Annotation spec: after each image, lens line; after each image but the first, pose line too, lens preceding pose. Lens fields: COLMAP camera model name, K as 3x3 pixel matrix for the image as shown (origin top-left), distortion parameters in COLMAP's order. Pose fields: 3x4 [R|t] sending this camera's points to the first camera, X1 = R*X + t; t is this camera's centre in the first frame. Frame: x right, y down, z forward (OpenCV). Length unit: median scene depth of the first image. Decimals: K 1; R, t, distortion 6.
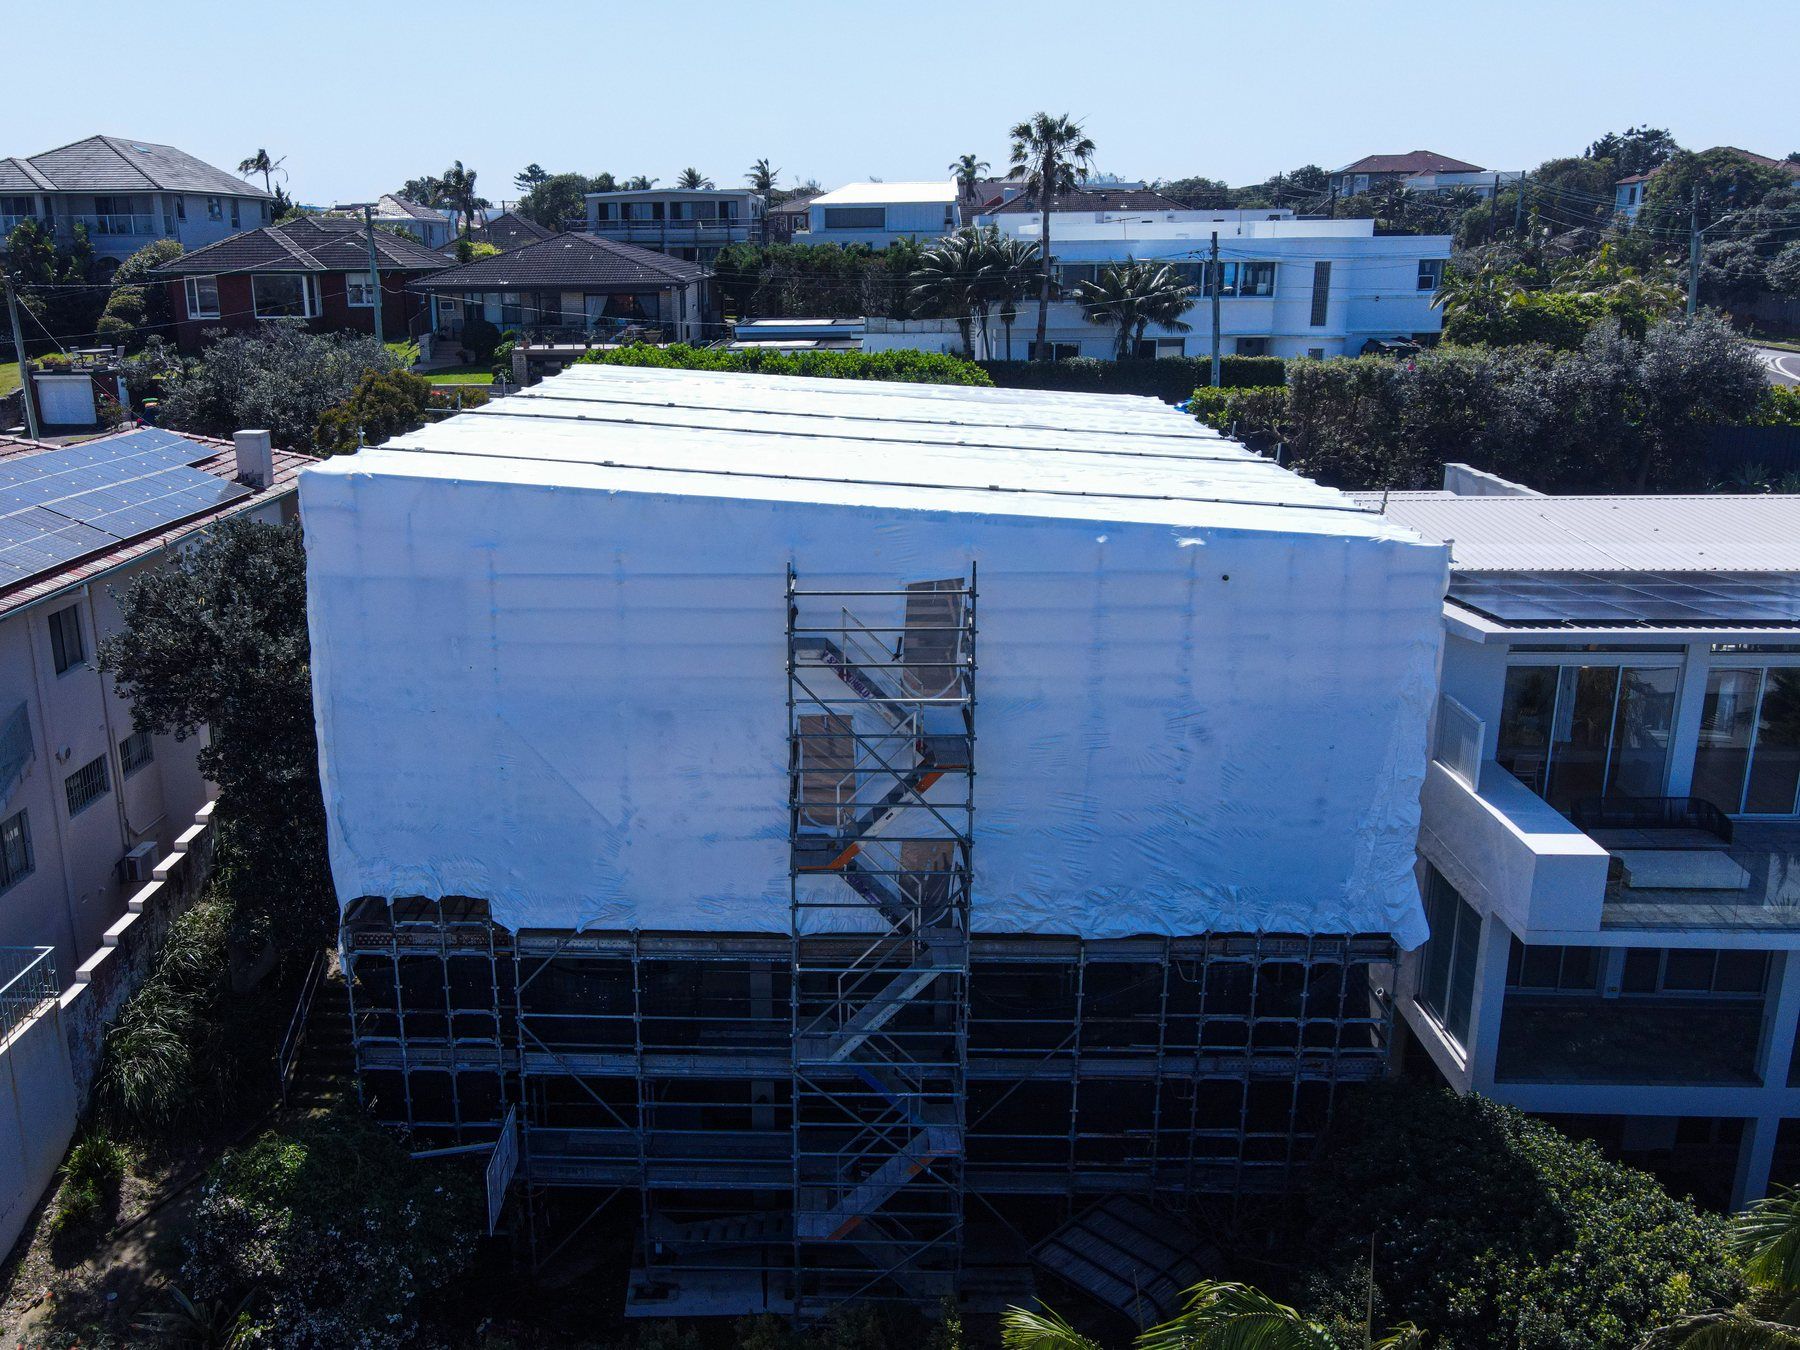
lens RADIAL K [[1480.5, 0, 866.1], [0, 1480.5, 614.2], [0, 0, 1]] dist [-0.036345, 0.103517]
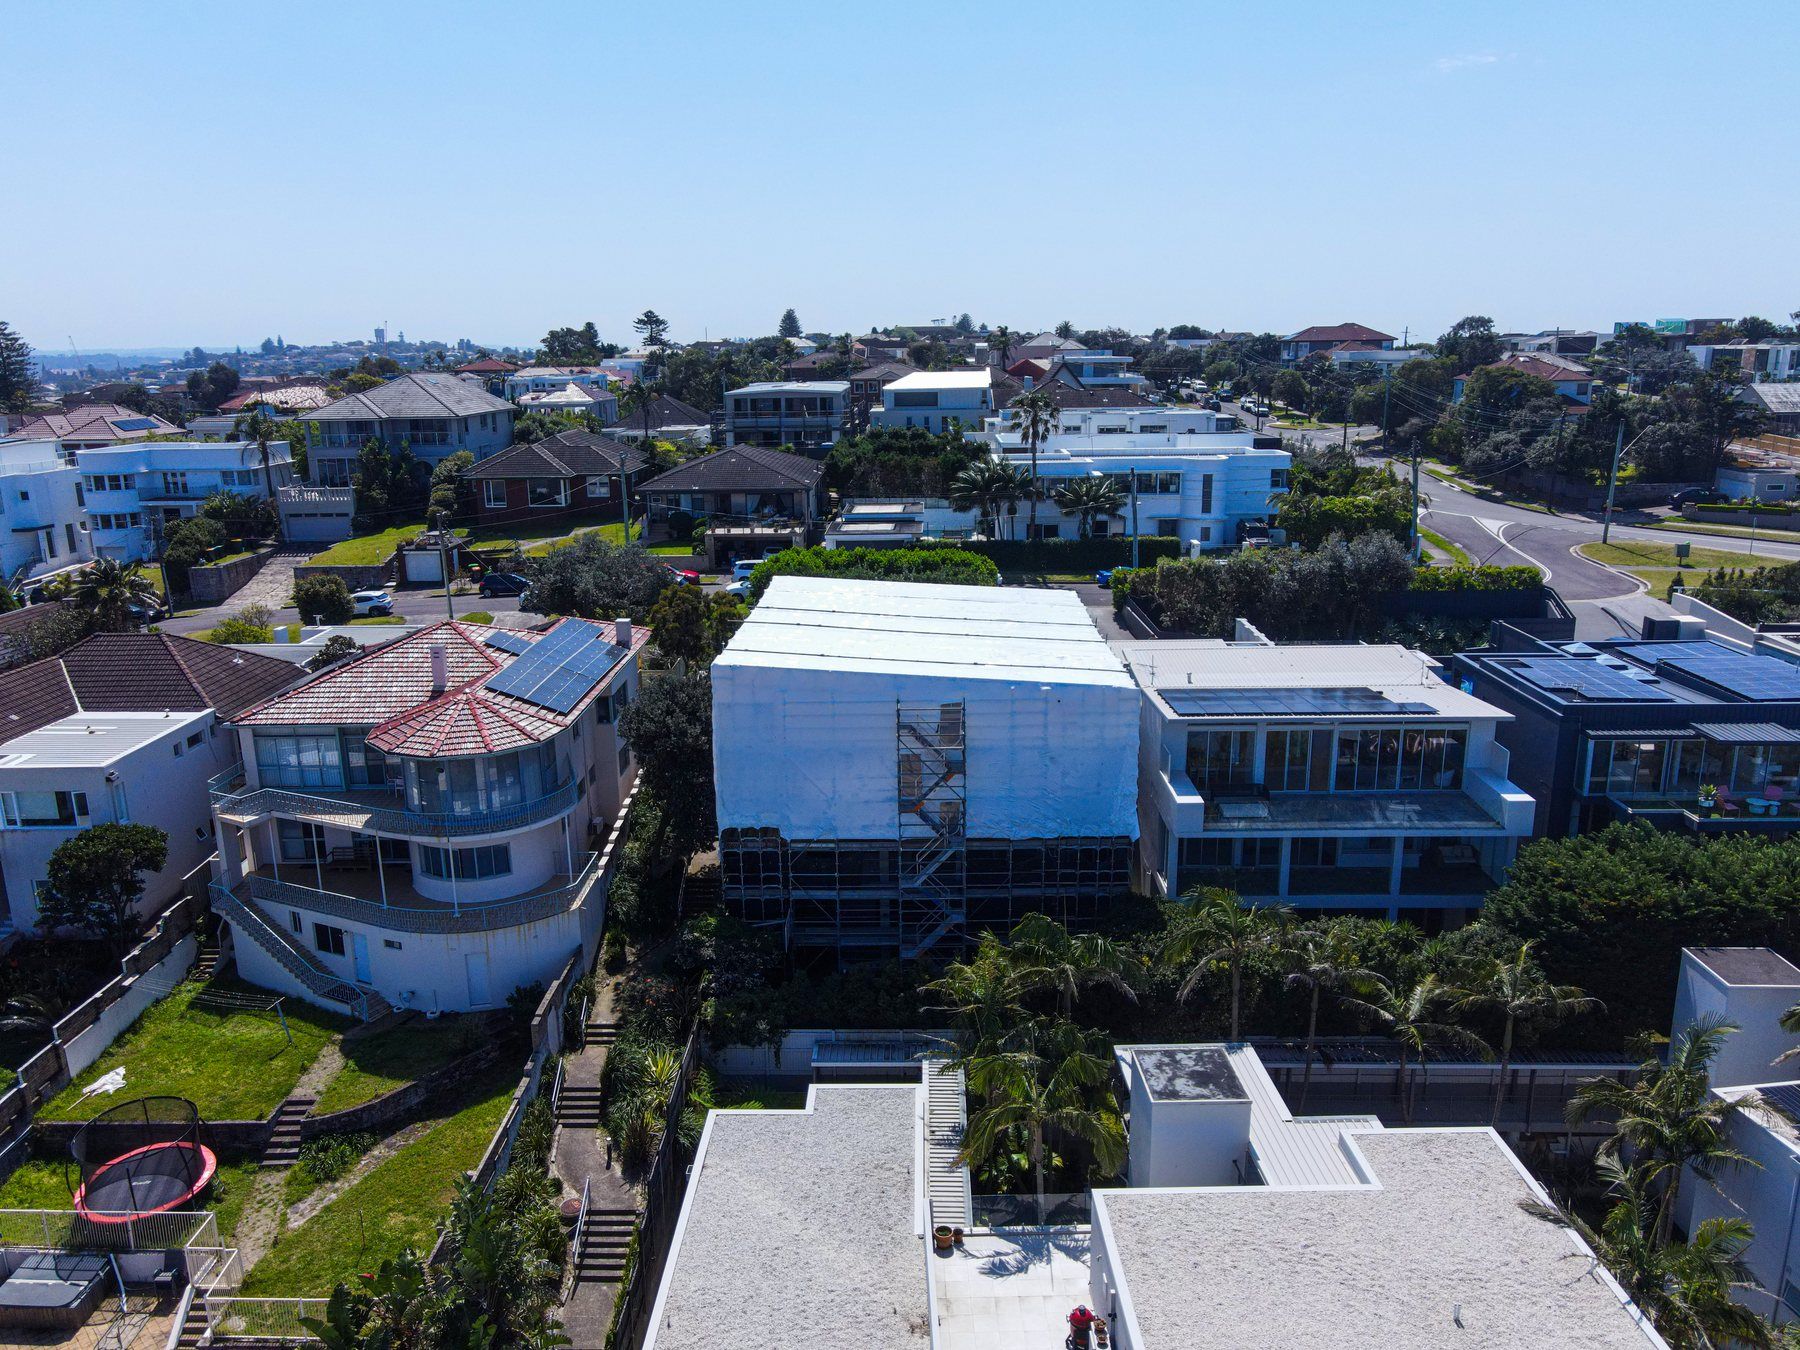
lens RADIAL K [[1329.0, 0, 898.0], [0, 1329.0, 681.1], [0, 0, 1]] dist [-0.023528, 0.059385]
pose [[0.999652, -0.012285, -0.023334, 0.006547], [0.012422, 0.999907, 0.005715, -0.069375], [0.023262, -0.006003, 0.999711, -1.261686]]
